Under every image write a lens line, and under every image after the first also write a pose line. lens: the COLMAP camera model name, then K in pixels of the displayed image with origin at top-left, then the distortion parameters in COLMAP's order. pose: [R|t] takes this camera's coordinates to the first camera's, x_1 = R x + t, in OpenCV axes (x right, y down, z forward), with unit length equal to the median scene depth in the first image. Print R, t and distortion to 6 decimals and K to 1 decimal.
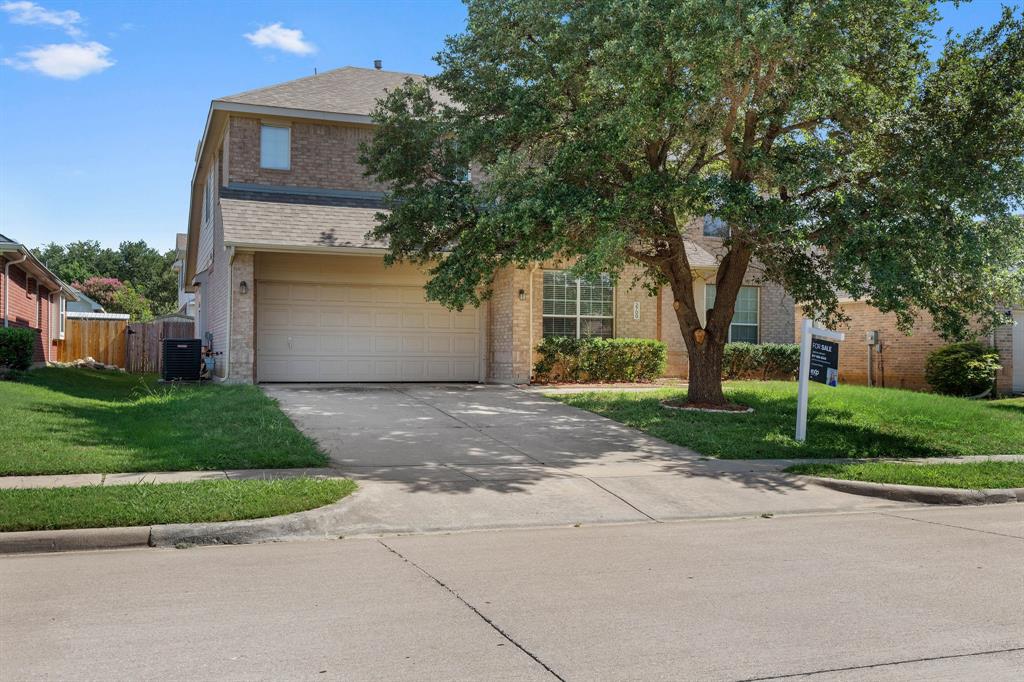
lens RADIAL K [[1030.8, 0, 510.3], [0, 1030.8, 341.6], [0, 0, 1]] dist [0.000542, 0.000000]
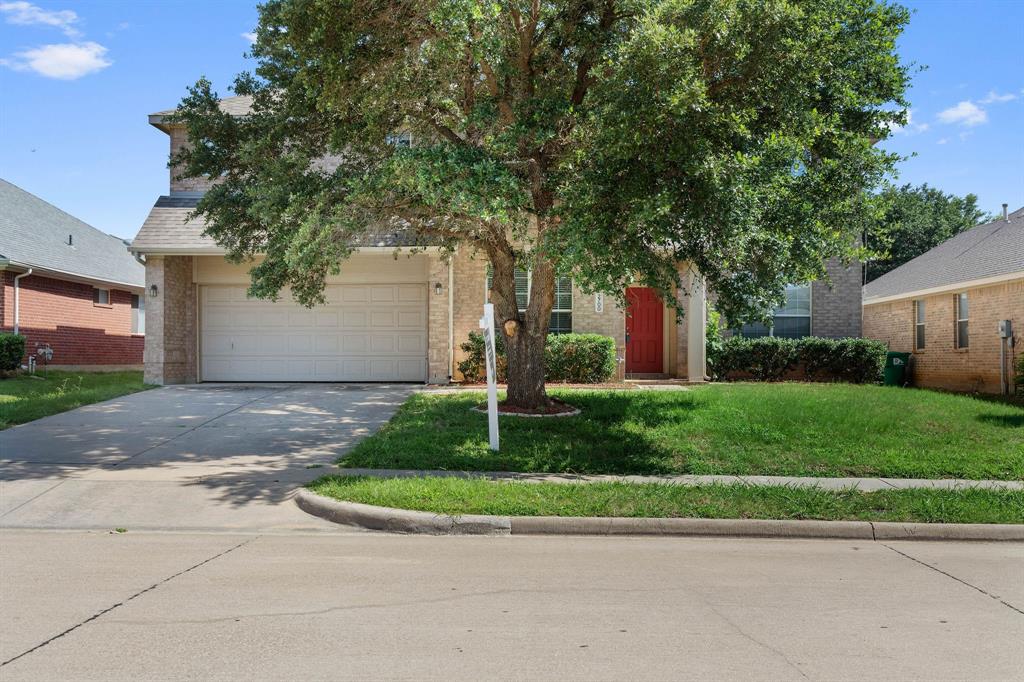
lens RADIAL K [[1030.8, 0, 511.0], [0, 1030.8, 344.7], [0, 0, 1]] dist [0.000542, 0.000000]
pose [[0.918475, -0.012743, -0.395274, 0.459508], [0.012123, 0.999918, -0.004066, 0.010346], [0.395294, -0.001057, 0.918554, 0.171599]]
